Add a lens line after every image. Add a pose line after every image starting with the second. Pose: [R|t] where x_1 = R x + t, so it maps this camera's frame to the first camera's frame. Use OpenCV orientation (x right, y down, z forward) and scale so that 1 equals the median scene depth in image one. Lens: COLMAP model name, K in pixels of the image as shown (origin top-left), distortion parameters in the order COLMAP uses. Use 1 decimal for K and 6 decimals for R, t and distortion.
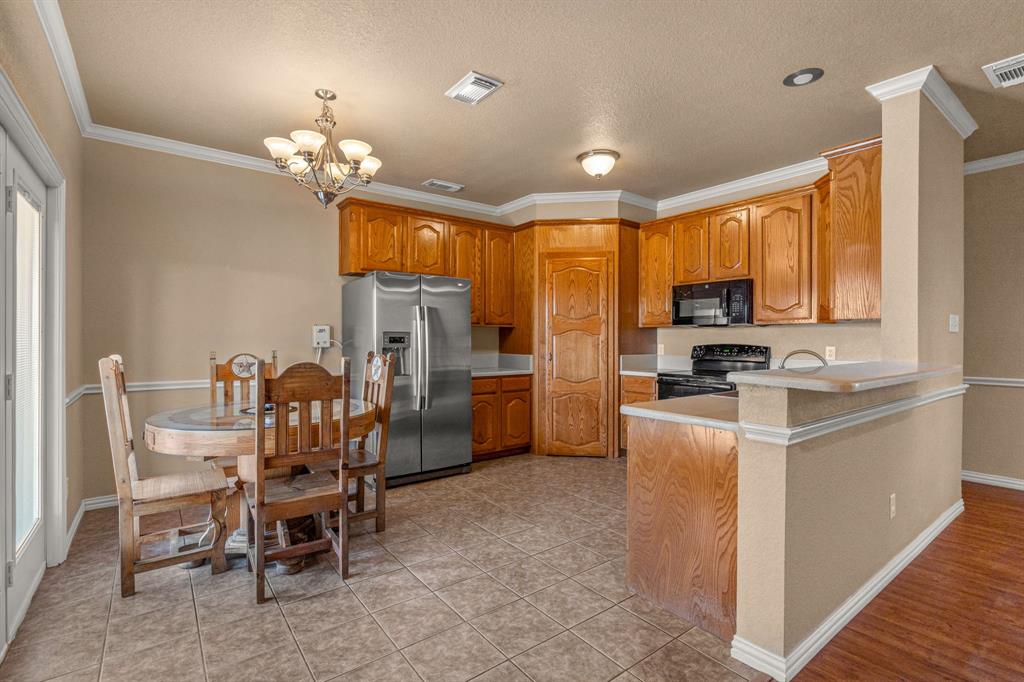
lens RADIAL K [[473.8, 0, 510.3], [0, 473.8, 342.1], [0, 0, 1]] dist [-0.005573, 0.002436]
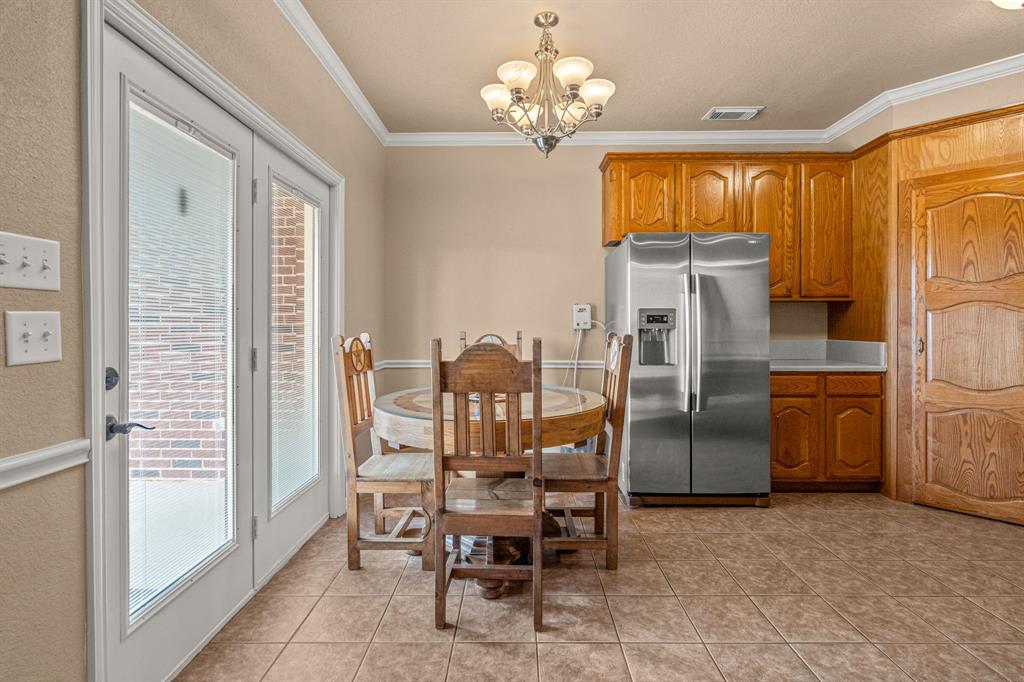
lens RADIAL K [[473.8, 0, 515.6], [0, 473.8, 327.7], [0, 0, 1]] dist [-0.005573, 0.002436]
pose [[0.792572, -0.000313, -0.609778, 0.045655], [-0.000587, 0.999999, -0.001277, 0.009519], [0.609778, 0.001370, 0.792571, 0.208555]]
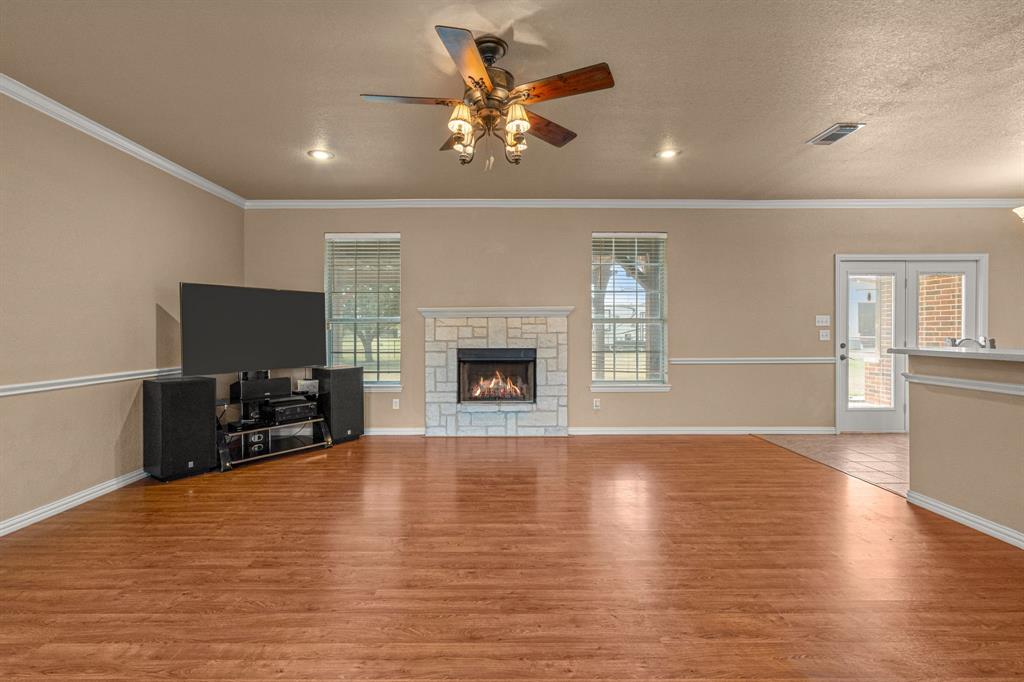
lens RADIAL K [[473.8, 0, 495.9], [0, 473.8, 333.4], [0, 0, 1]] dist [-0.005573, 0.002436]
pose [[-0.596356, 0.001679, -0.802718, 1.225281], [-0.004895, 0.999972, 0.005727, 0.006027], [0.802705, 0.007344, -0.596331, 0.298229]]
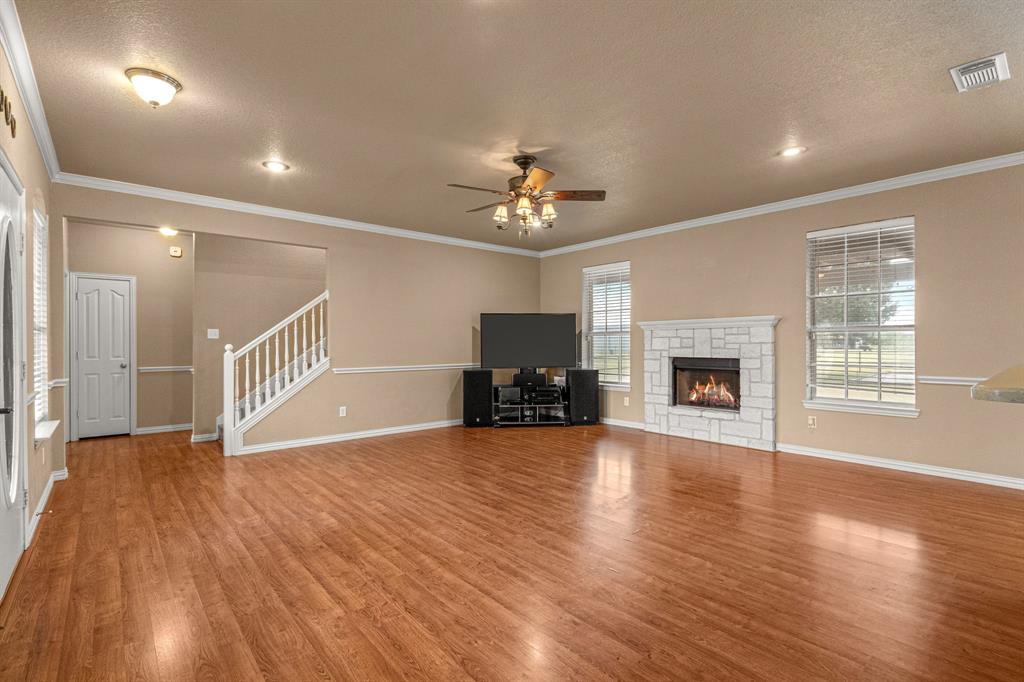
lens RADIAL K [[473.8, 0, 505.3], [0, 473.8, 342.7], [0, 0, 1]] dist [-0.005573, 0.002436]
pose [[-0.998230, 0.001477, -0.059446, 0.847921], [0.001073, 0.999976, 0.006816, 0.000899], [0.059454, 0.006740, -0.998208, 0.854877]]
